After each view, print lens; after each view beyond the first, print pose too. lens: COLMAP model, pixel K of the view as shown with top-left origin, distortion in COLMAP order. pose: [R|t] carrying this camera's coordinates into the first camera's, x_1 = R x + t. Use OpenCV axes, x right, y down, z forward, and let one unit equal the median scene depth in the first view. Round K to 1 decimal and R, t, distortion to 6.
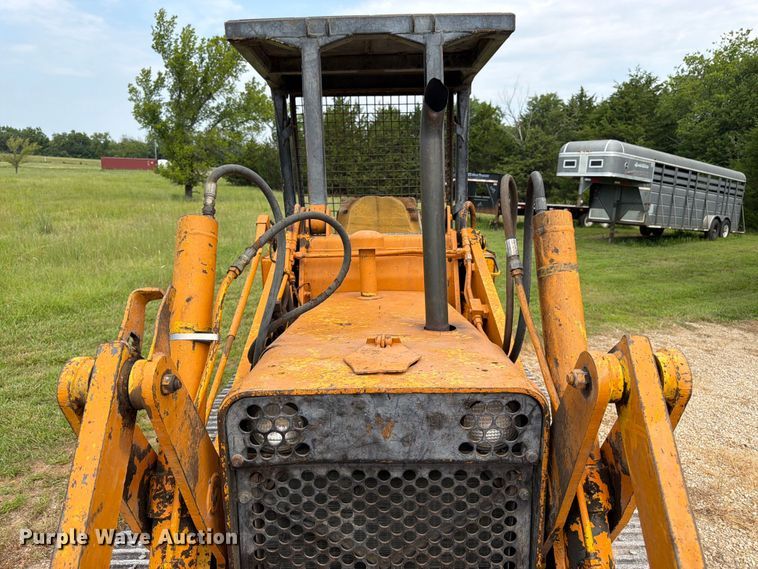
lens RADIAL K [[536.3, 0, 380.7], [0, 536.3, 282.2], [0, 0, 1]] dist [0.055277, -0.081703]
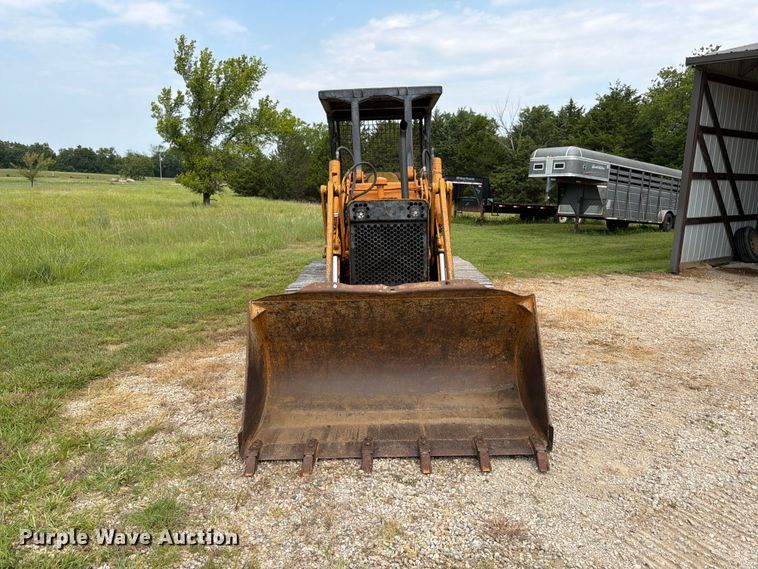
lens RADIAL K [[533.3, 0, 374.8], [0, 533.3, 283.9], [0, 0, 1]] dist [0.076143, -0.120807]
pose [[0.999895, -0.008075, -0.012072, -0.014926], [0.007868, 0.999822, -0.017128, 0.259088], [0.012208, 0.017032, 0.999780, -0.867151]]
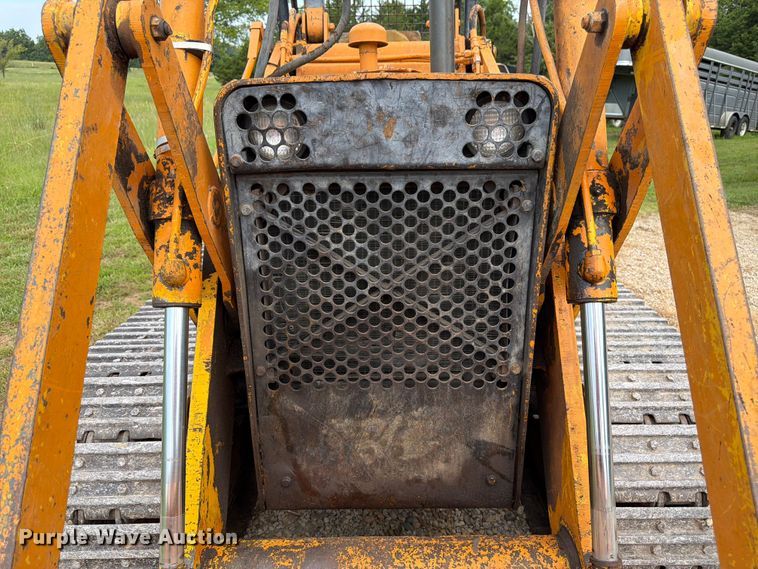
lens RADIAL K [[536.2, 0, 375.3], [0, 536.2, 290.7], [0, 0, 1]] dist [0.049813, -0.067088]
pose [[0.999903, 0.003177, -0.013546, 0.000371], [-0.000785, 0.984911, 0.173057, 0.115900], [0.013891, -0.173030, 0.984819, -0.001289]]
